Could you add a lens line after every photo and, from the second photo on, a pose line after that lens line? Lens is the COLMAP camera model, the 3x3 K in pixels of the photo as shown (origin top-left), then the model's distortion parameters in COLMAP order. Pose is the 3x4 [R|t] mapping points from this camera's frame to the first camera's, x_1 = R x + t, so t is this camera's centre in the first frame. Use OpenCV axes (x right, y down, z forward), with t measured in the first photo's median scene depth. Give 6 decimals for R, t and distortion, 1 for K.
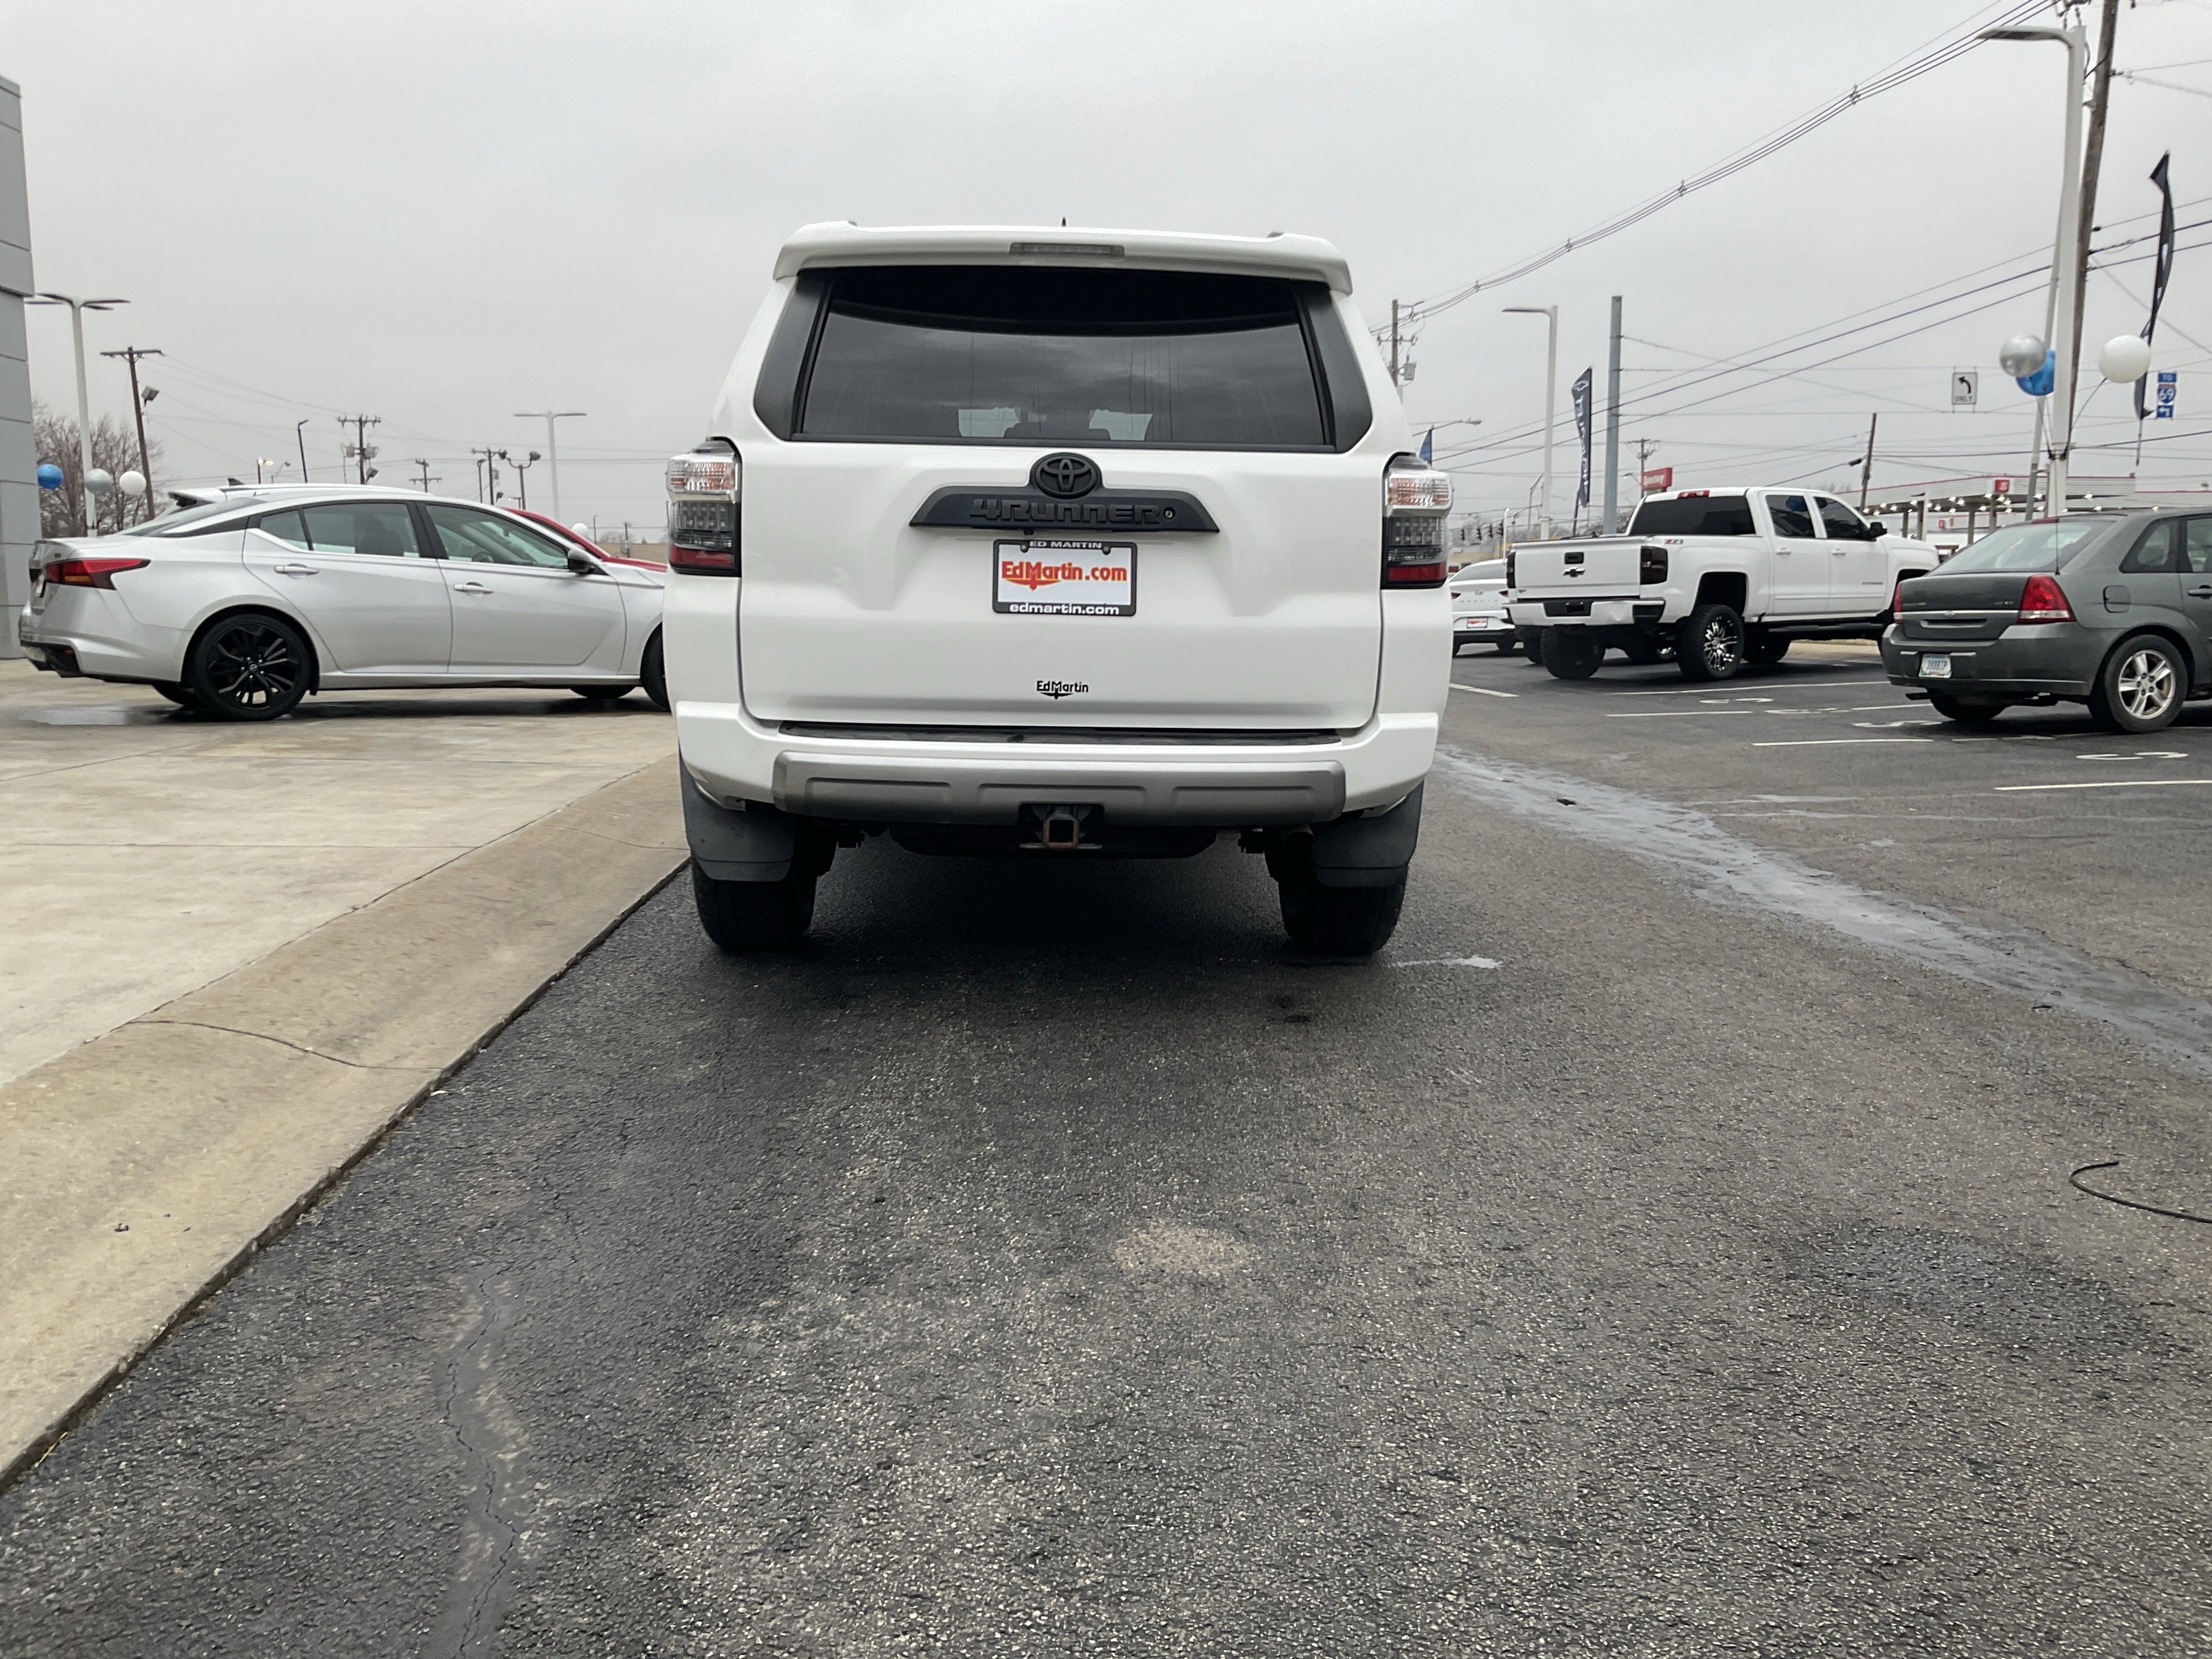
lens RADIAL K [[1814.3, 0, 1098.5], [0, 1814.3, 837.5], [0, 0, 1]] dist [0.094273, -0.190613]
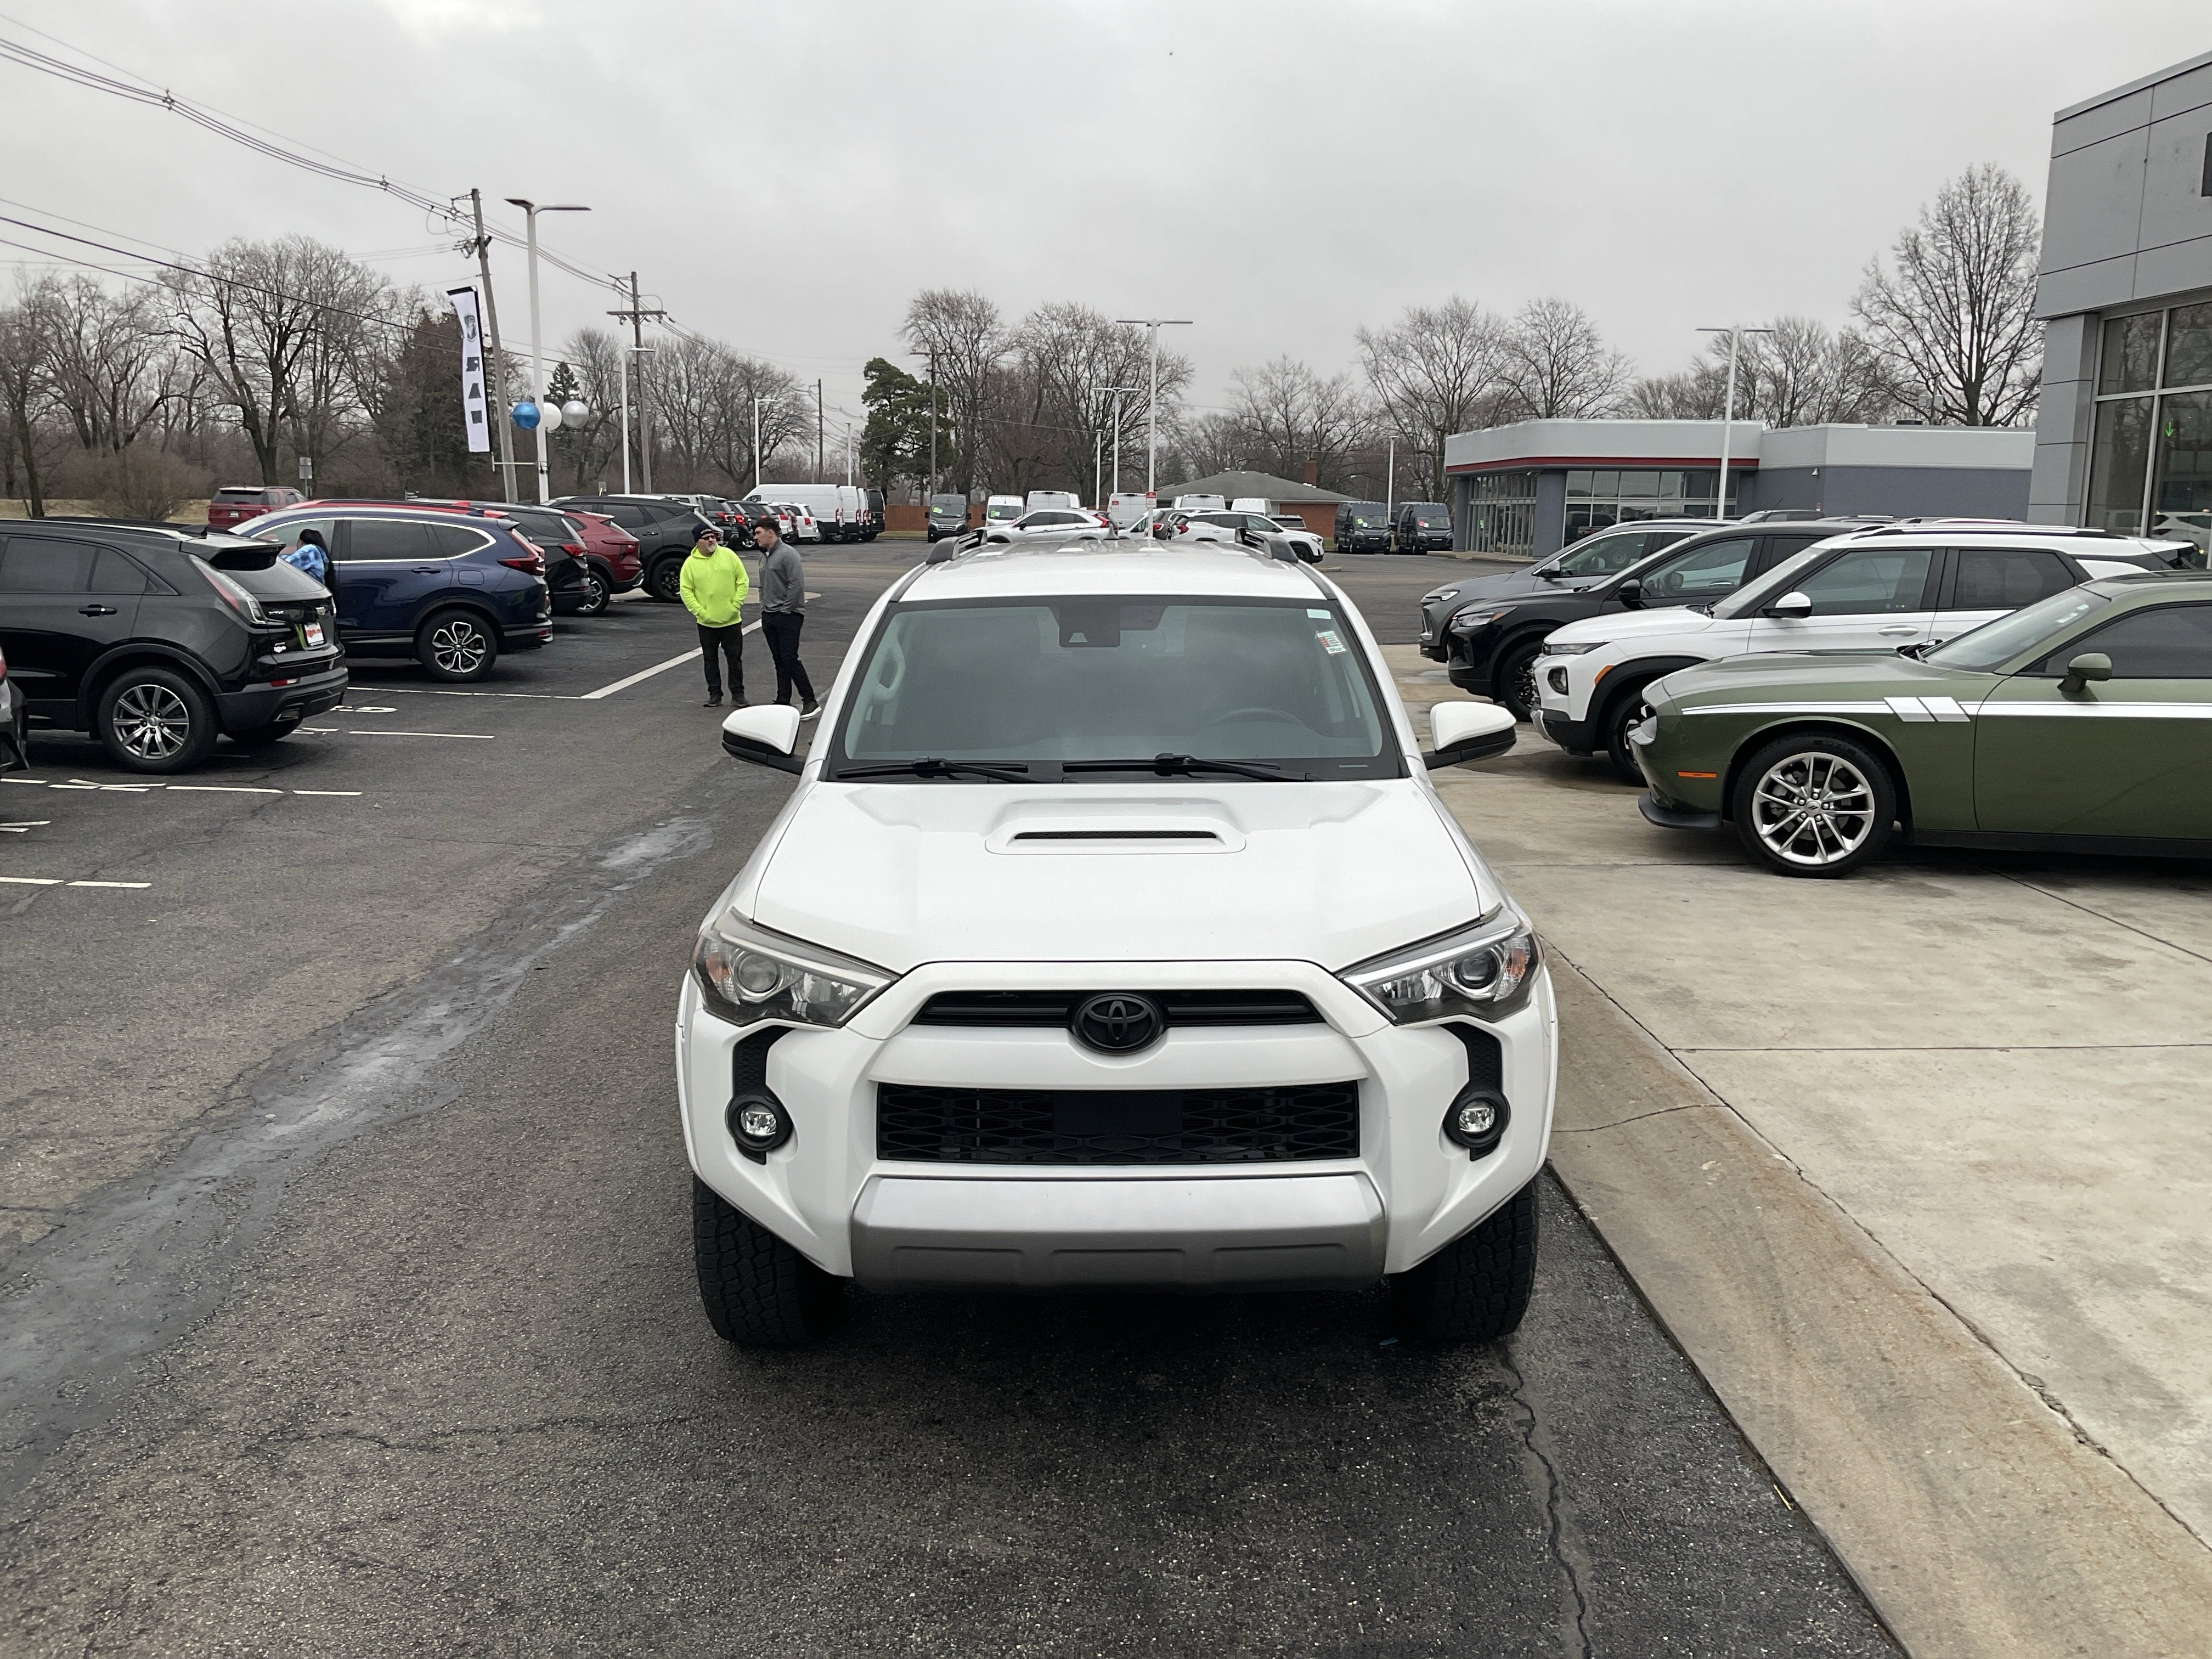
lens RADIAL K [[1814.3, 0, 1098.5], [0, 1814.3, 837.5], [0, 0, 1]] dist [0.094273, -0.190613]
pose [[-0.999000, -0.017681, 0.041076, -0.058627], [-0.004053, 0.950536, 0.310586, -0.426069], [-0.044535, 0.310109, -0.949657, 1.952956]]
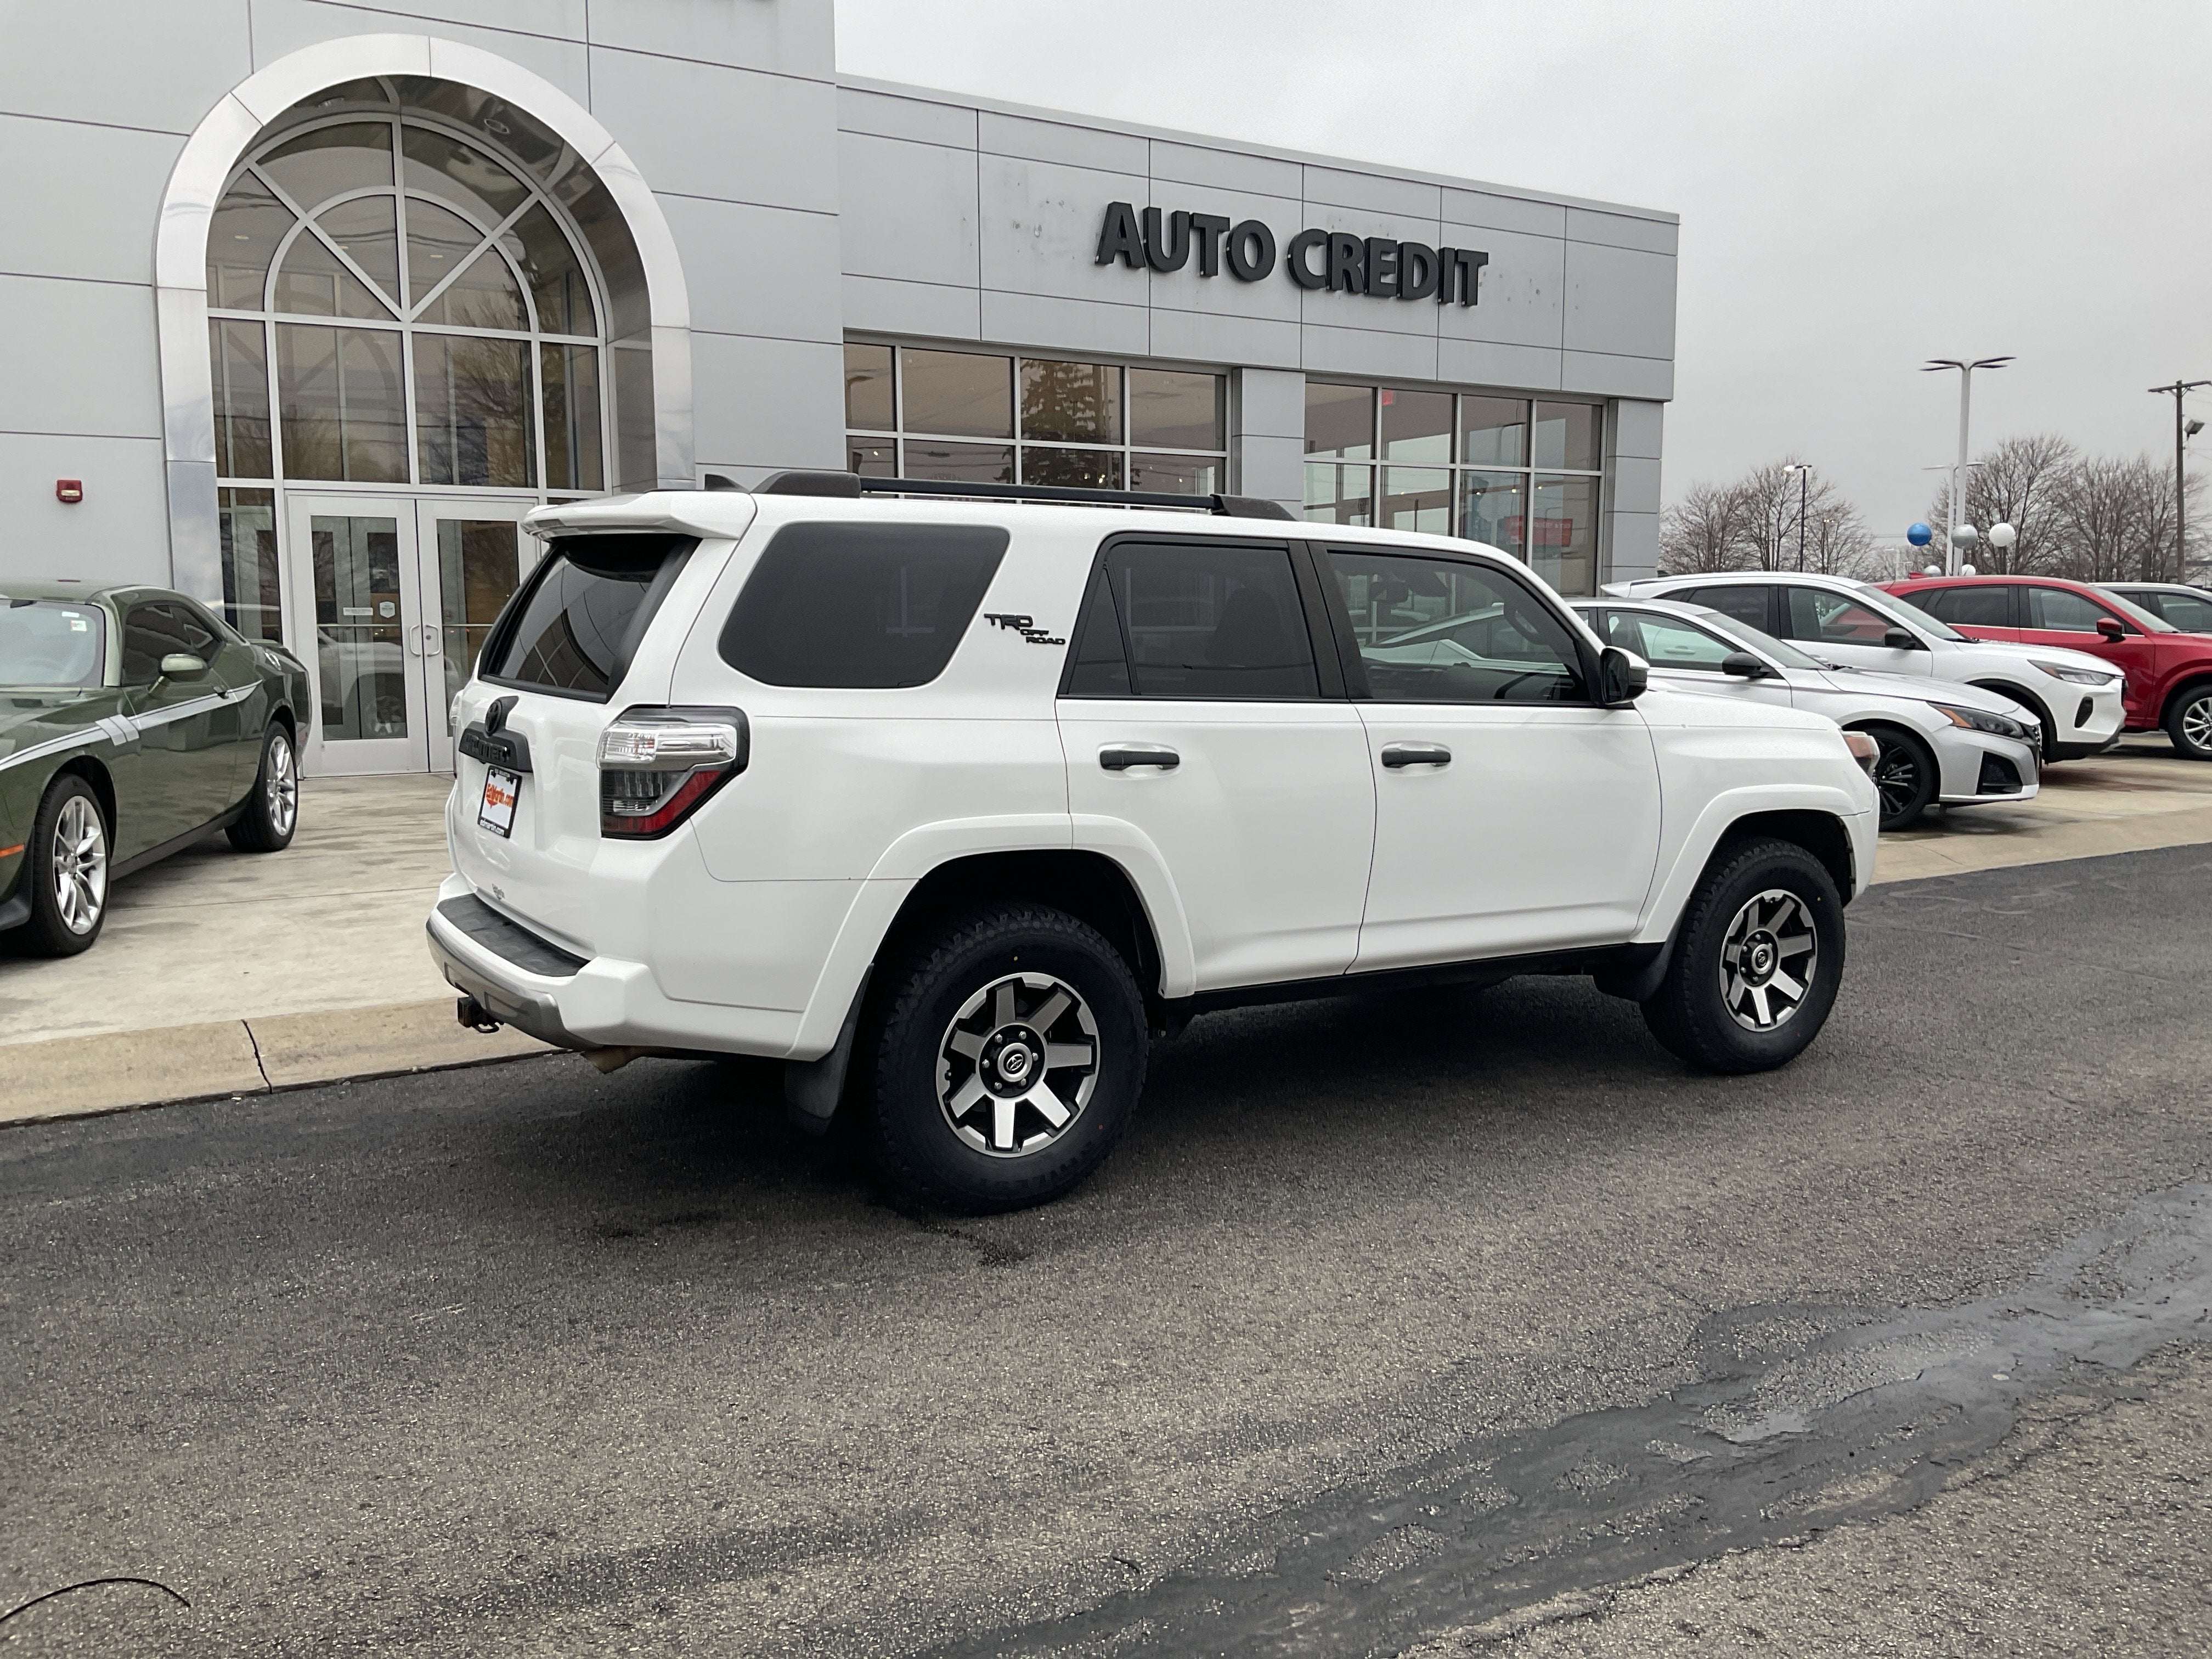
lens RADIAL K [[1814.3, 0, 1098.5], [0, 1814.3, 837.5], [0, 0, 1]] dist [0.094273, -0.190613]
pose [[0.488334, 0.102043, -0.866670, 0.796586], [-0.114910, 0.992011, 0.052054, -0.148994], [0.865058, 0.074169, 0.496158, 0.490970]]
